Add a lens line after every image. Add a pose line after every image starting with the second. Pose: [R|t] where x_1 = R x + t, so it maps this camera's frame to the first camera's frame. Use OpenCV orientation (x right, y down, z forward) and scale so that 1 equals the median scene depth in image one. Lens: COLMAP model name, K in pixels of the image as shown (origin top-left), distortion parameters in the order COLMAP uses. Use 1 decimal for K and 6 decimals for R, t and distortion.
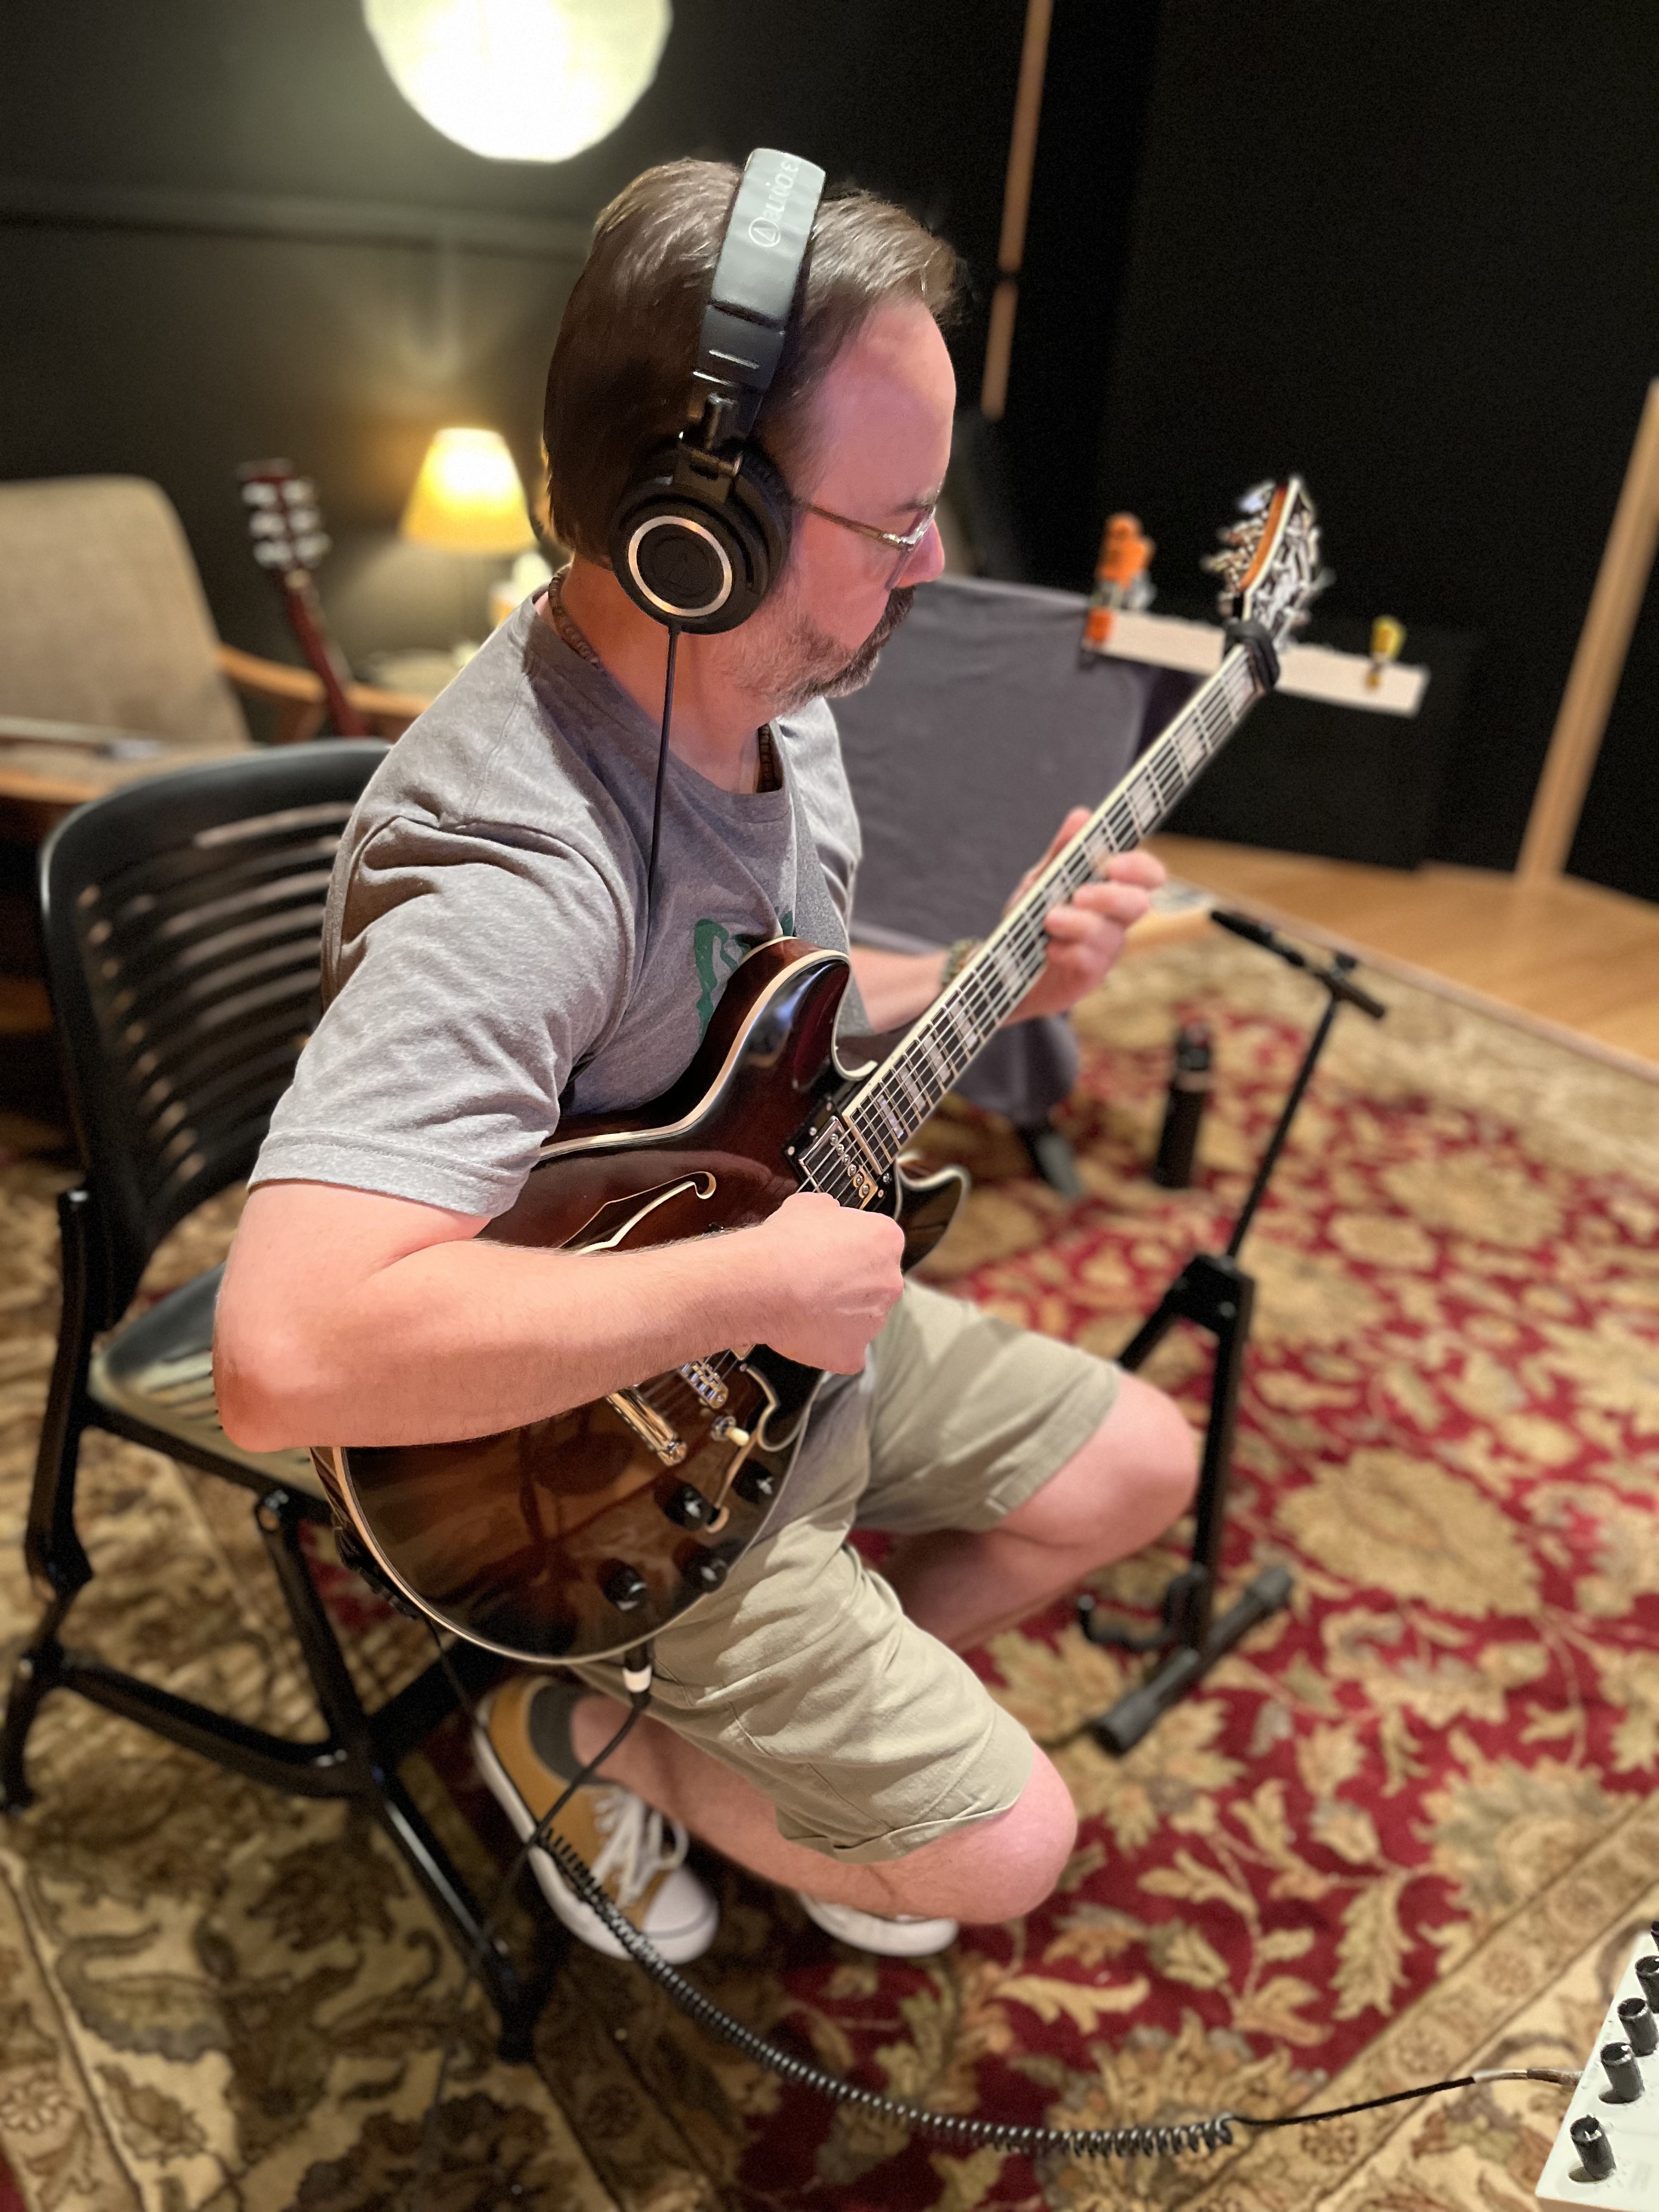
lens RADIAL K [[1748.4, 0, 823.4], [0, 1748.4, 1073.4], [0, 0, 1]] dist [0.002468, -0.048626]
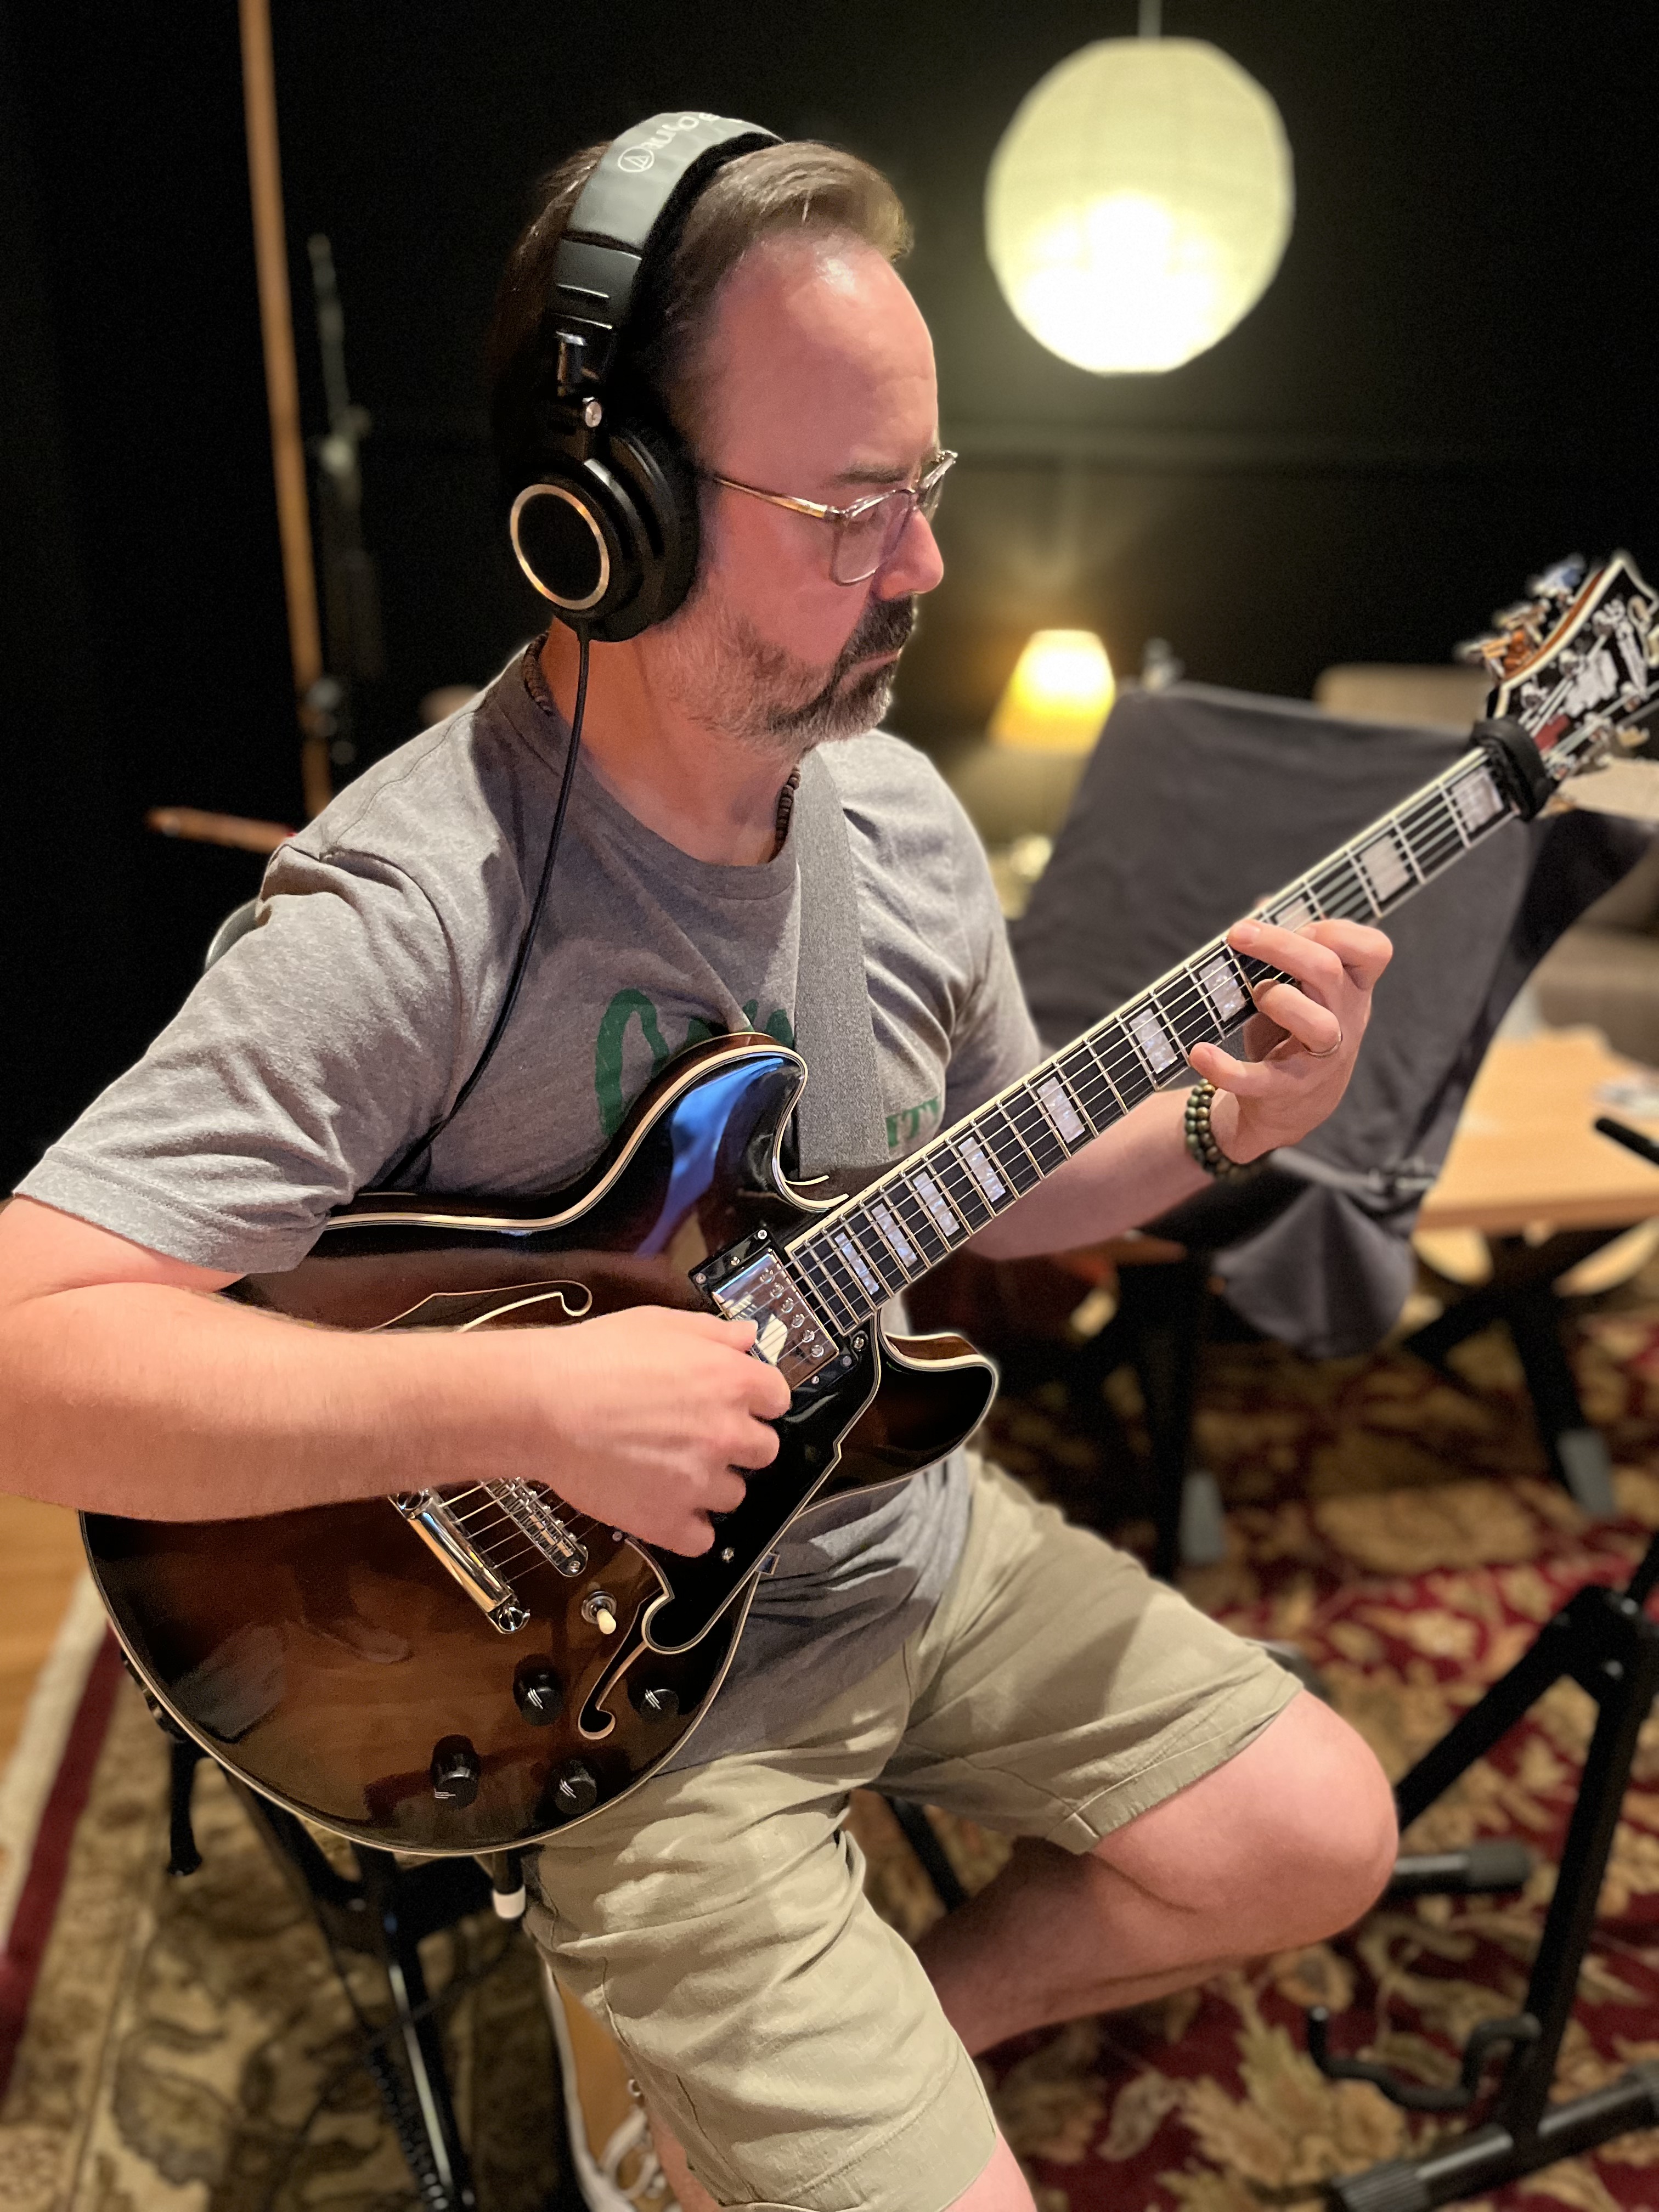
lens RADIAL K [[1679.3, 0, 833.3], [0, 1679.3, 1116.6], [0, 0, 1]] dist [0.068548, -0.102150]
pose [[0.884576, 0.089642, -0.457700, 0.380340], [-0.146603, 0.985055, -0.090408, 0.030084], [0.442755, 0.147073, 0.884498, 0.299803]]
